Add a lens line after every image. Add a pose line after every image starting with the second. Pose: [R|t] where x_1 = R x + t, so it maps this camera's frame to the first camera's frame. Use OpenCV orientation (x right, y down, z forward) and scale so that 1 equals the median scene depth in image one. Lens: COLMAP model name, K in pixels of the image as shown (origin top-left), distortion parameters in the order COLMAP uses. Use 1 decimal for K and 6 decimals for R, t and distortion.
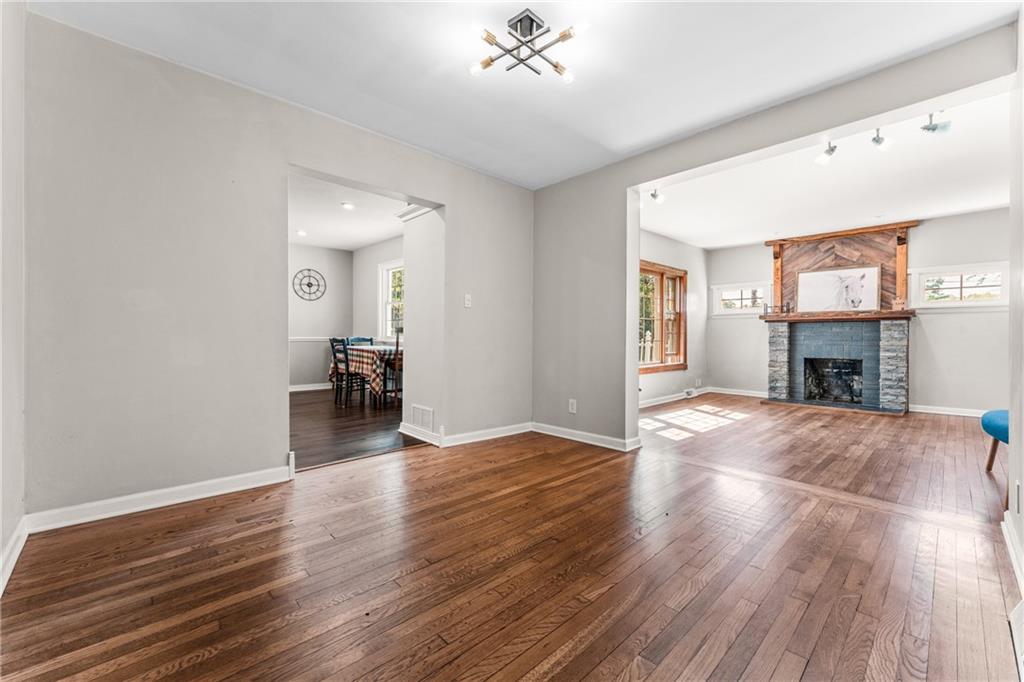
lens RADIAL K [[420.6, 0, 504.8], [0, 420.6, 332.9], [0, 0, 1]] dist [0.001714, 0.000021]
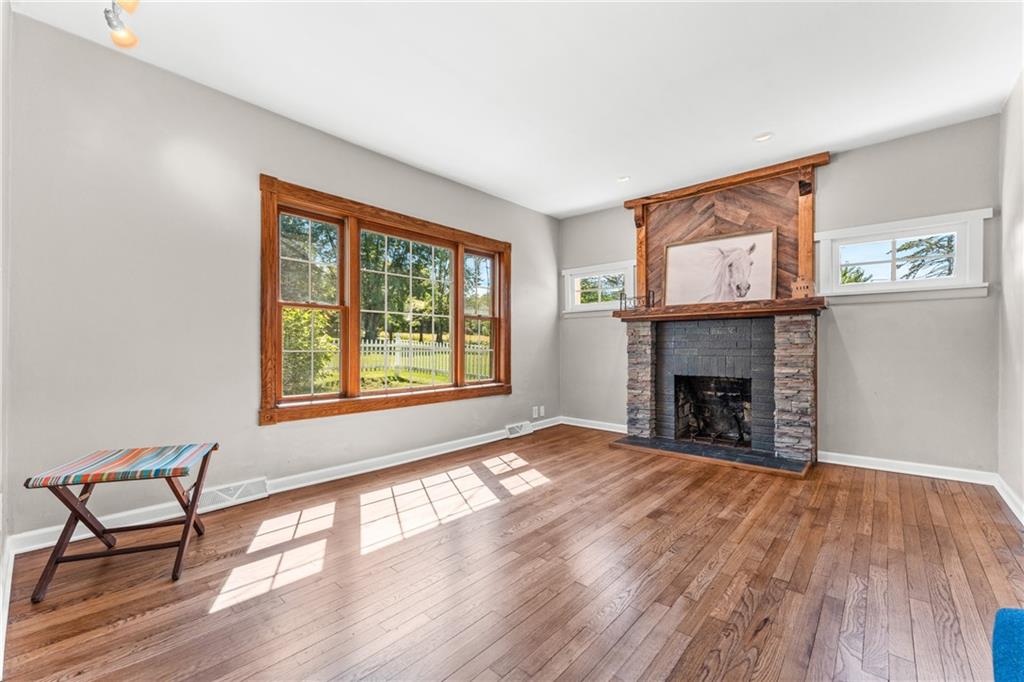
lens RADIAL K [[414.7, 0, 512.0], [0, 414.7, 341.0], [0, 0, 1]] dist [0.001597, 0.000039]
pose [[0.996196, -0.003658, 0.087067, 0.425926], [0.003935, 0.999988, -0.003009, 0.007131], [-0.087055, 0.003341, 0.996198, 0.399167]]
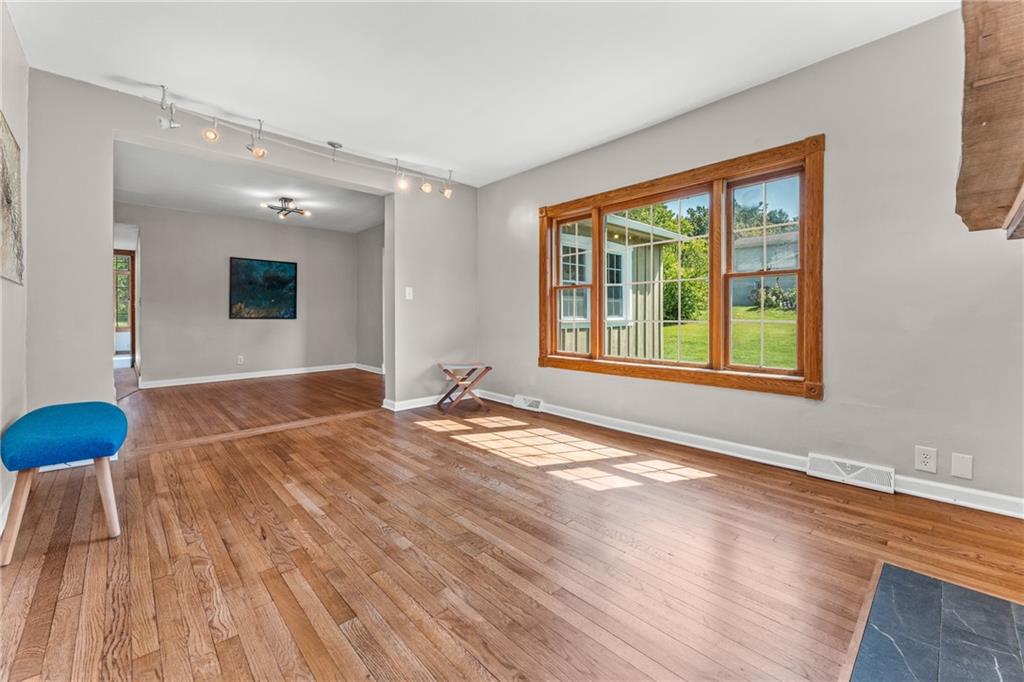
lens RADIAL K [[417.7, 0, 510.5], [0, 417.7, 315.2], [0, 0, 1]] dist [-0.001688, -0.000113]
pose [[-0.002583, -0.006747, -0.999974, 0.904845], [0.012957, 0.999893, -0.006779, 0.011801], [0.999913, -0.012974, -0.002495, 0.815426]]
